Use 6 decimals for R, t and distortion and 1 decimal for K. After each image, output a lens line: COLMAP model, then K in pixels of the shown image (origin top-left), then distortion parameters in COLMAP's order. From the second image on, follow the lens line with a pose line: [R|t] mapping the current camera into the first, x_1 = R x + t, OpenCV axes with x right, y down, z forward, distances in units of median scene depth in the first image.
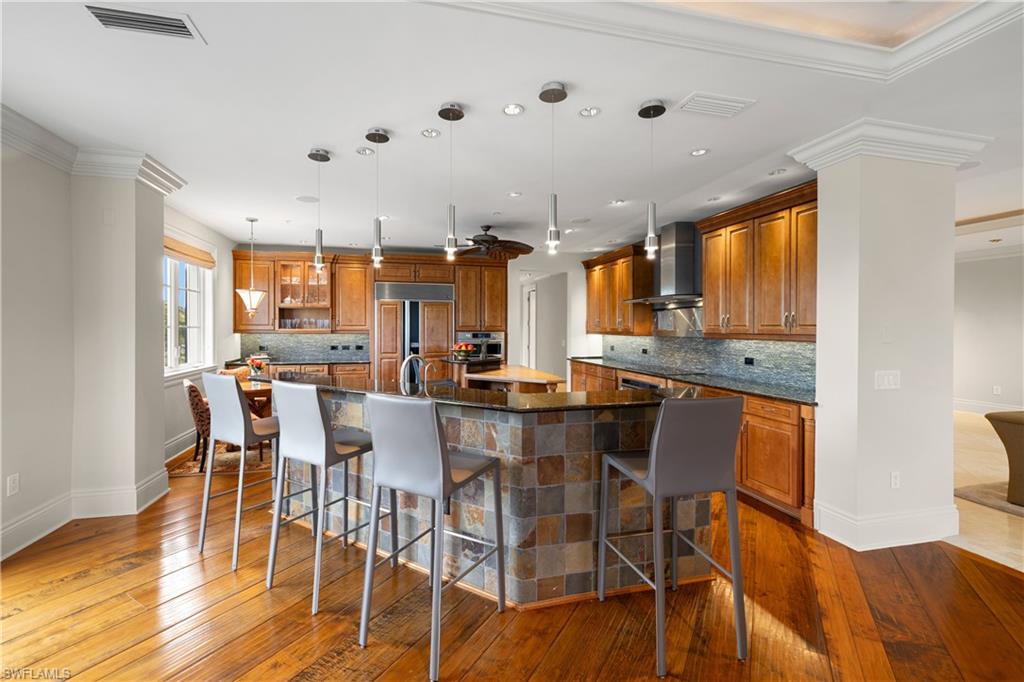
lens RADIAL K [[432.3, 0, 511.8], [0, 432.3, 330.3], [0, 0, 1]] dist [0.002901, 0.000632]
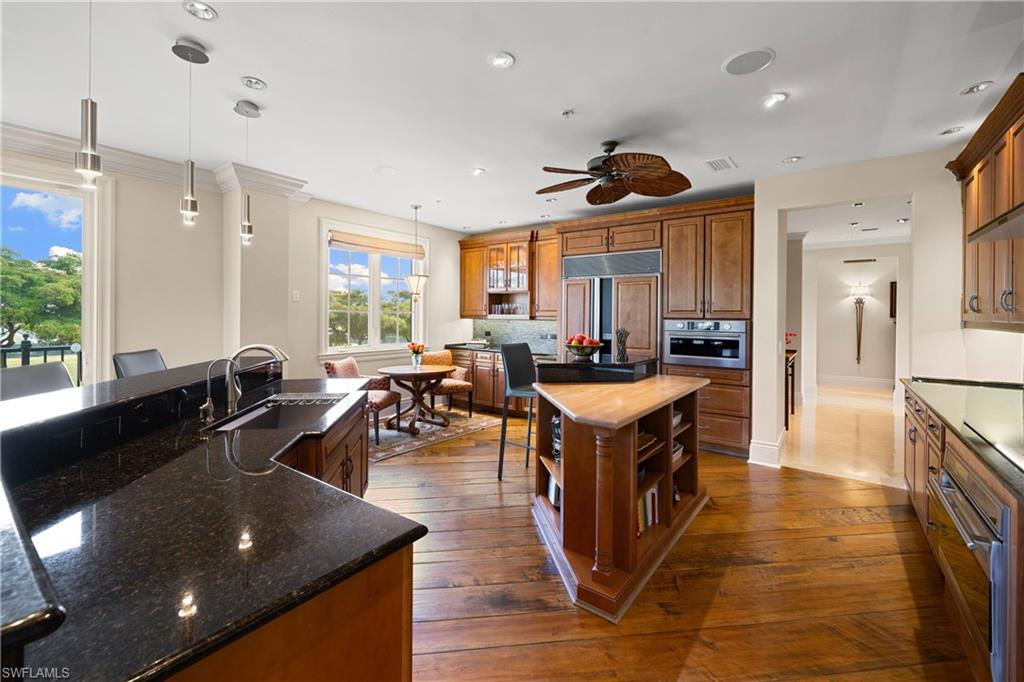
lens RADIAL K [[432.3, 0, 516.3], [0, 432.3, 316.5], [0, 0, 1]] dist [0.002901, 0.000632]
pose [[0.618292, 0.003940, -0.785938, 0.265639], [-0.010981, 0.999933, -0.003625, 0.003832], [0.785872, 0.010872, 0.618294, 0.415526]]
